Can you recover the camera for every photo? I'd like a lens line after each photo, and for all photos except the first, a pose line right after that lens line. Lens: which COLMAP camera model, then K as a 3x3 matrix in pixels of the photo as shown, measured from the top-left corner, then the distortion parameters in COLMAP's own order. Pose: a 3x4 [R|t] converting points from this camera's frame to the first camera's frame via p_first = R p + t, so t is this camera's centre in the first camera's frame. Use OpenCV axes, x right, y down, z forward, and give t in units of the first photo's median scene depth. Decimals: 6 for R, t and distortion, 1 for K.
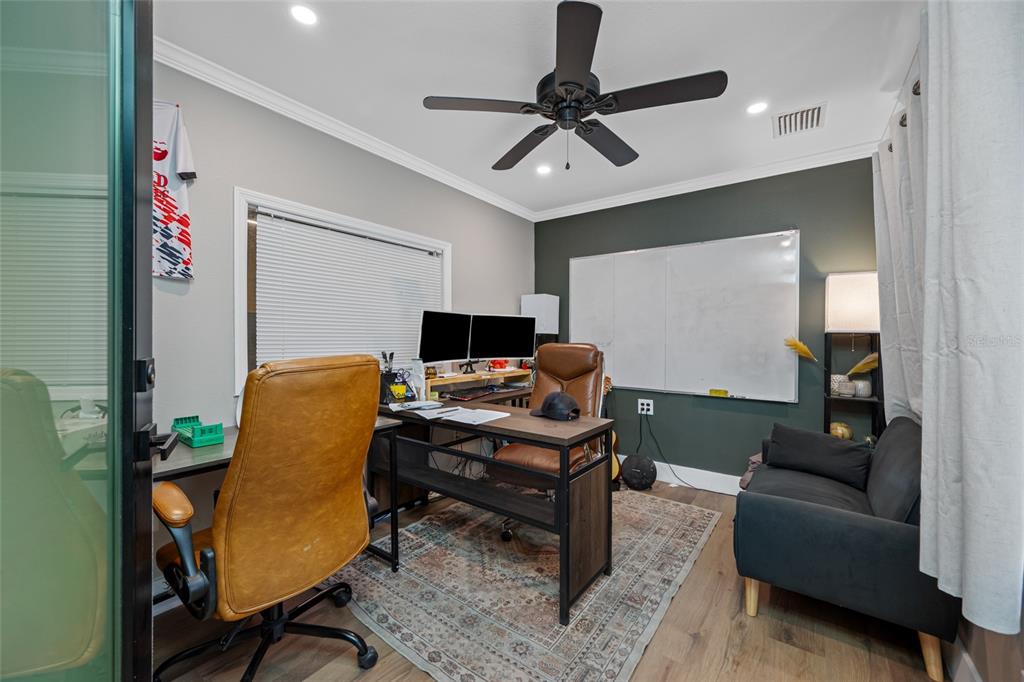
lens RADIAL K [[406.2, 0, 512.2], [0, 406.2, 337.1], [0, 0, 1]] dist [-0.000415, 0.000640]
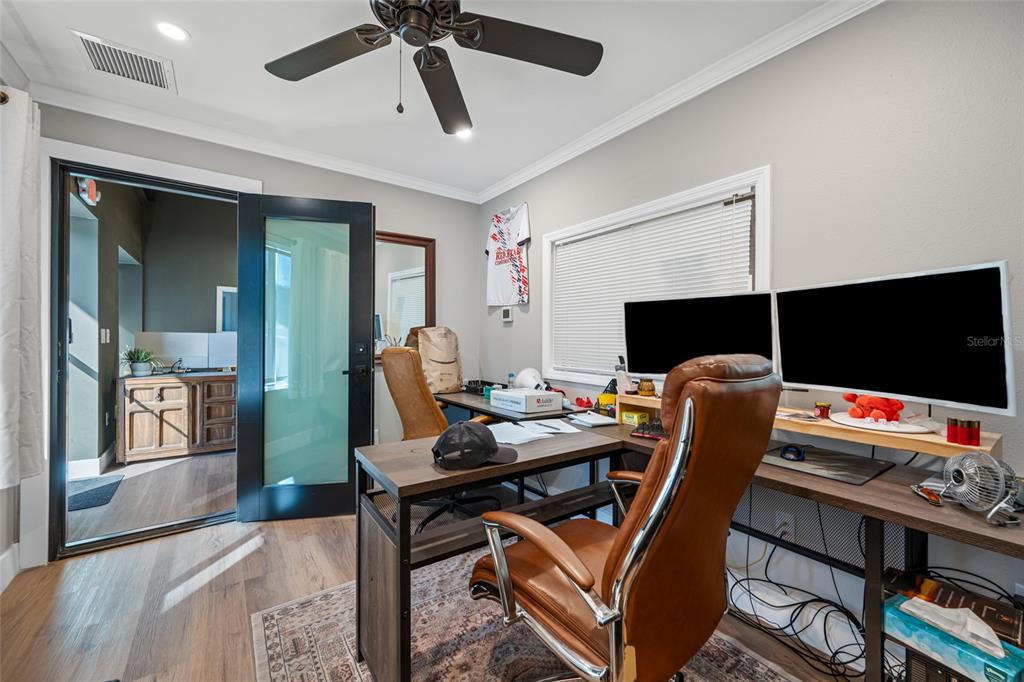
lens RADIAL K [[406.2, 0, 511.5], [0, 406.2, 339.7], [0, 0, 1]] dist [-0.000415, 0.000640]
pose [[-0.298739, -0.004890, -0.954322, 0.666245], [-0.007944, 0.999965, -0.002637, 0.009498], [0.954302, 0.006793, -0.298767, 1.193469]]
